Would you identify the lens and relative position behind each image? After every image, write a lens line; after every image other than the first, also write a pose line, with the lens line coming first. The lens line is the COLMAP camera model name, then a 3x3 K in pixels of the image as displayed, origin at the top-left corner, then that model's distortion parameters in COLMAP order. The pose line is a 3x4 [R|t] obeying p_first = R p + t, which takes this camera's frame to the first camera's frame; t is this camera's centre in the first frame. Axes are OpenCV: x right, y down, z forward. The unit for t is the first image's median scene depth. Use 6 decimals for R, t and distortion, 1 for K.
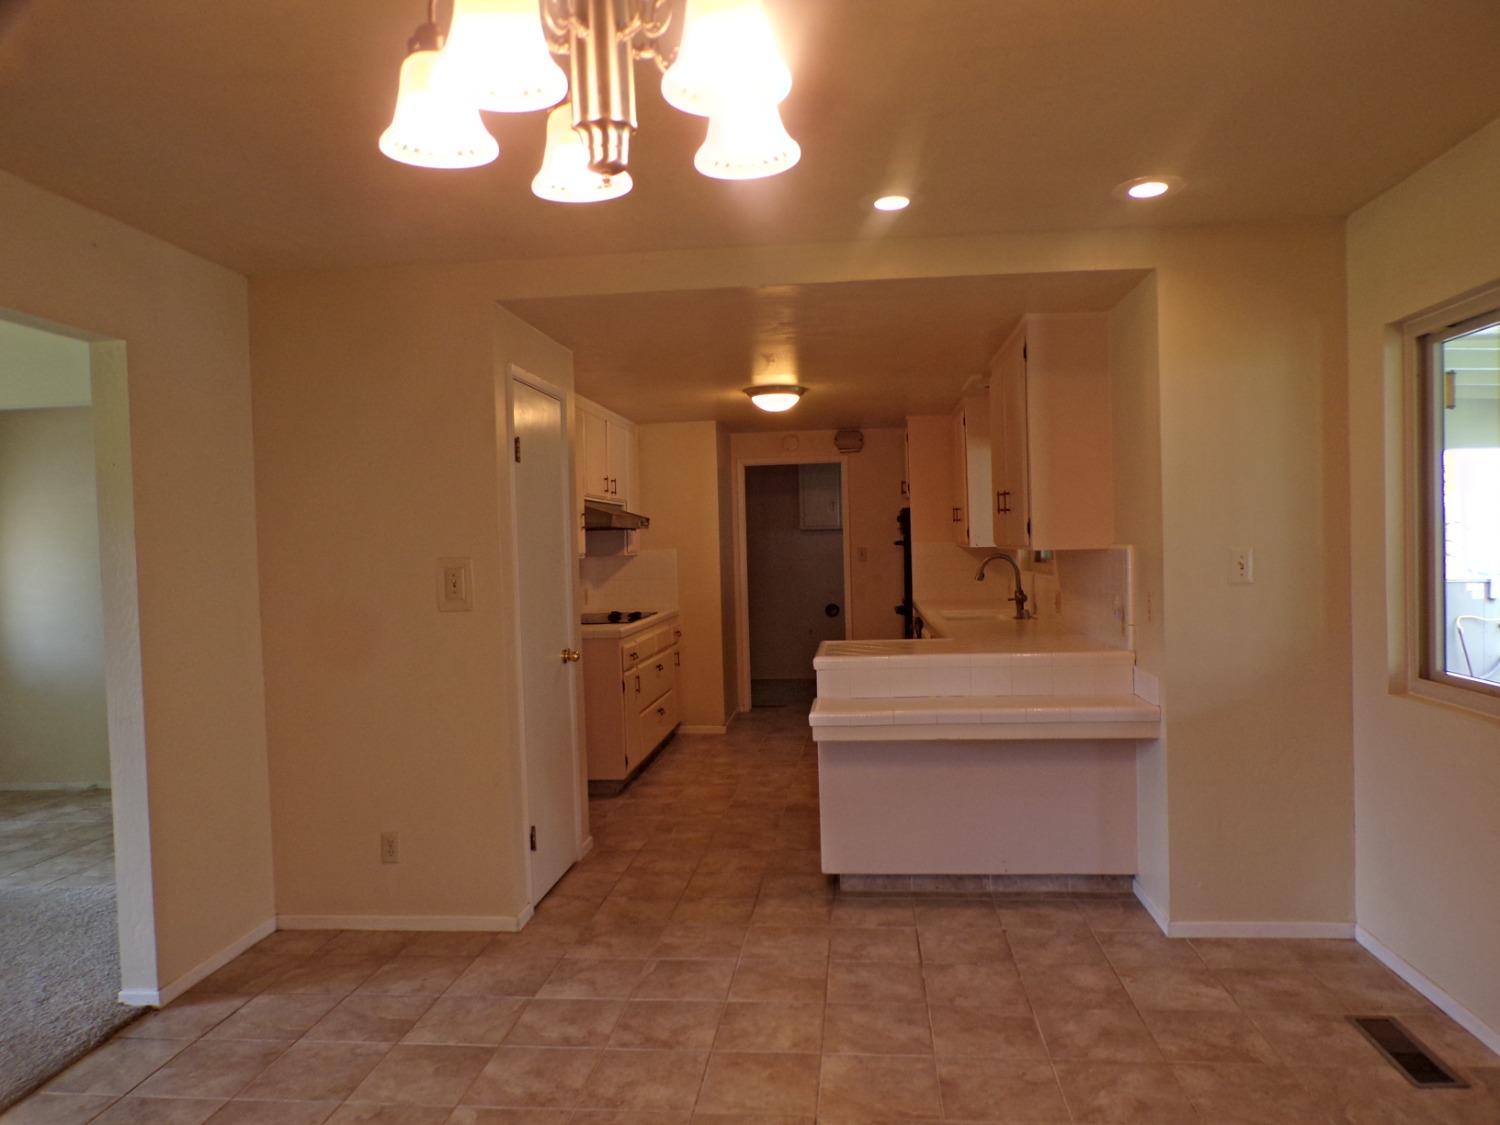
lens RADIAL K [[1058.1, 0, 755.1], [0, 1058.1, 563.0], [0, 0, 1]] dist [0.000319, 0.003709]
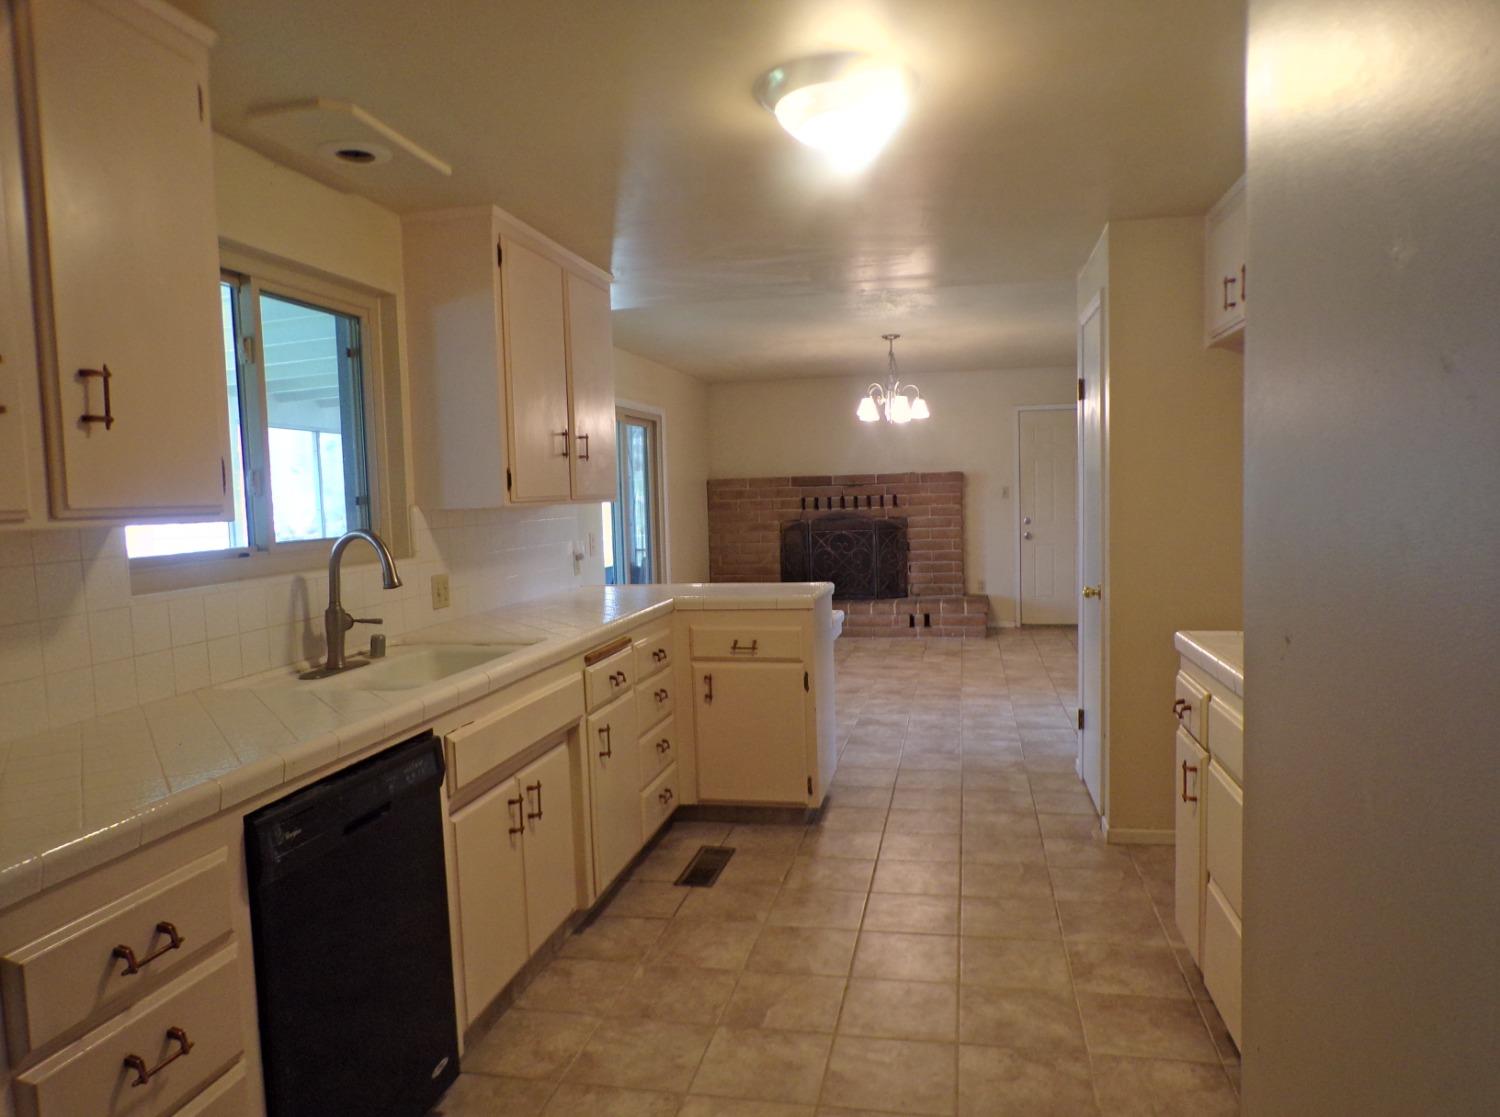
lens RADIAL K [[1058.1, 0, 753.4], [0, 1058.1, 561.2], [0, 0, 1]] dist [0.000319, 0.003709]
pose [[-0.994415, 0.050074, 0.092906, 0.023439], [0.057733, 0.994986, 0.081669, -0.022073], [-0.088350, 0.086577, -0.992320, 1.415462]]
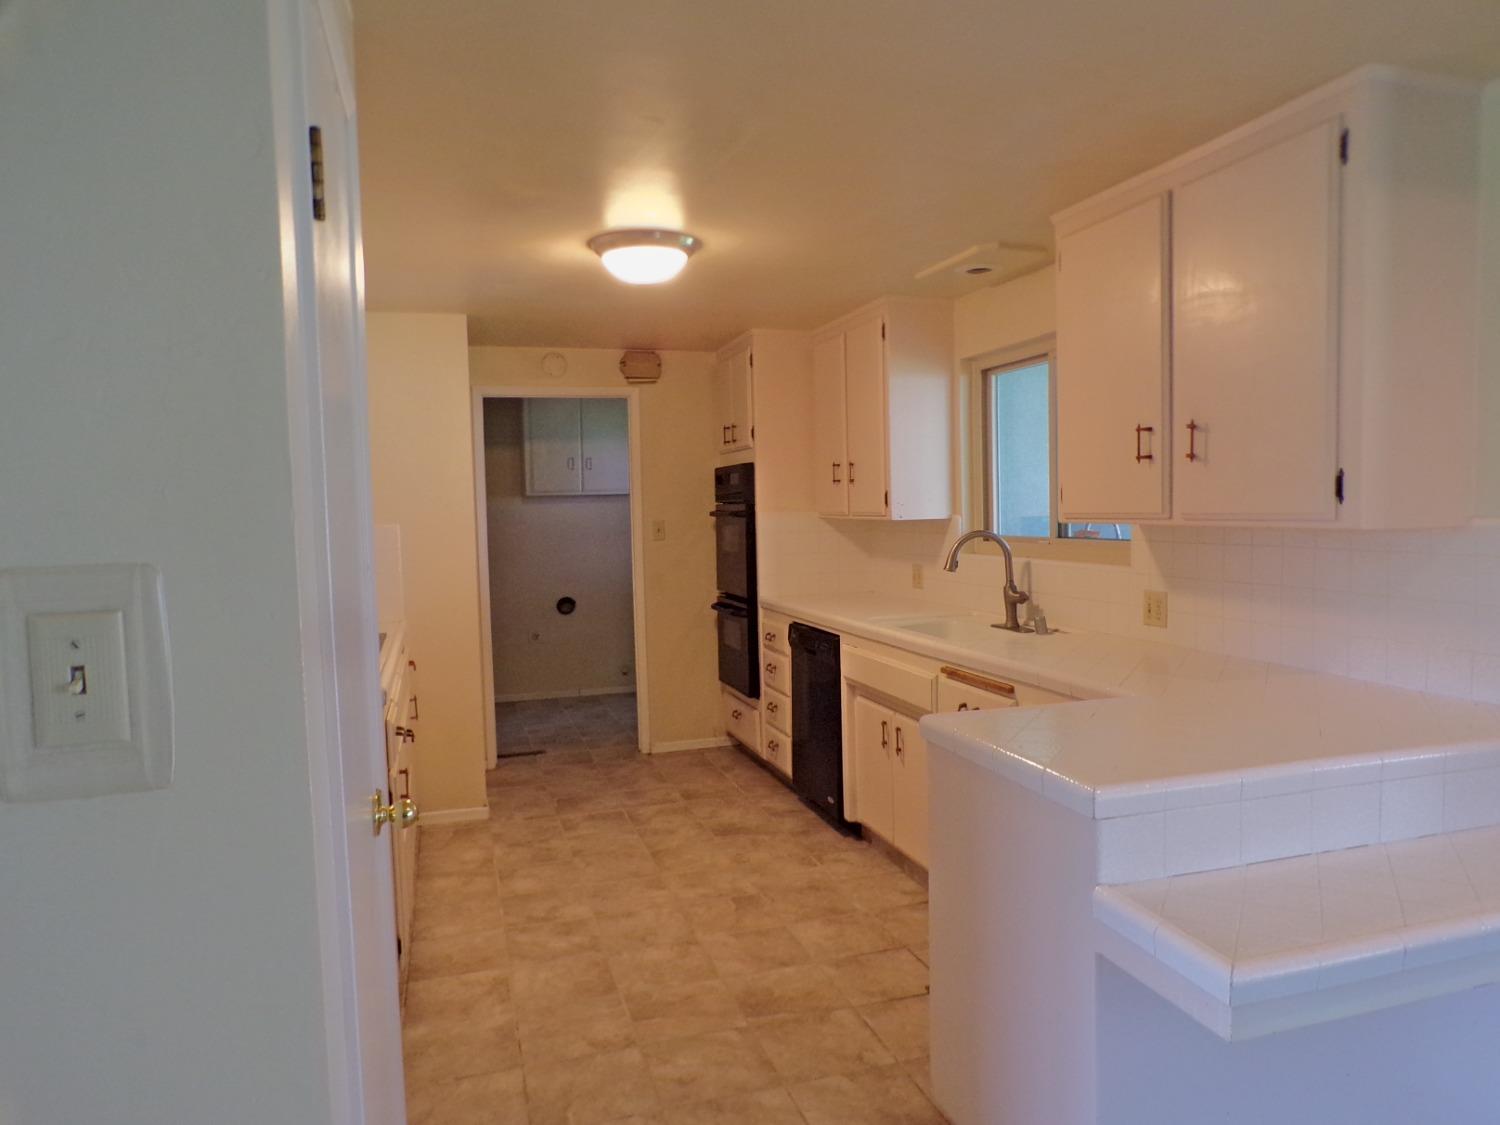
lens RADIAL K [[1058.1, 0, 747.7], [0, 1058.1, 570.6], [0, 0, 1]] dist [0.000319, 0.003709]
pose [[0.927533, -0.022228, 0.373079, -0.143527], [0.009333, 0.999296, 0.036336, -0.008720], [-0.373624, -0.030221, 0.927088, 0.444204]]
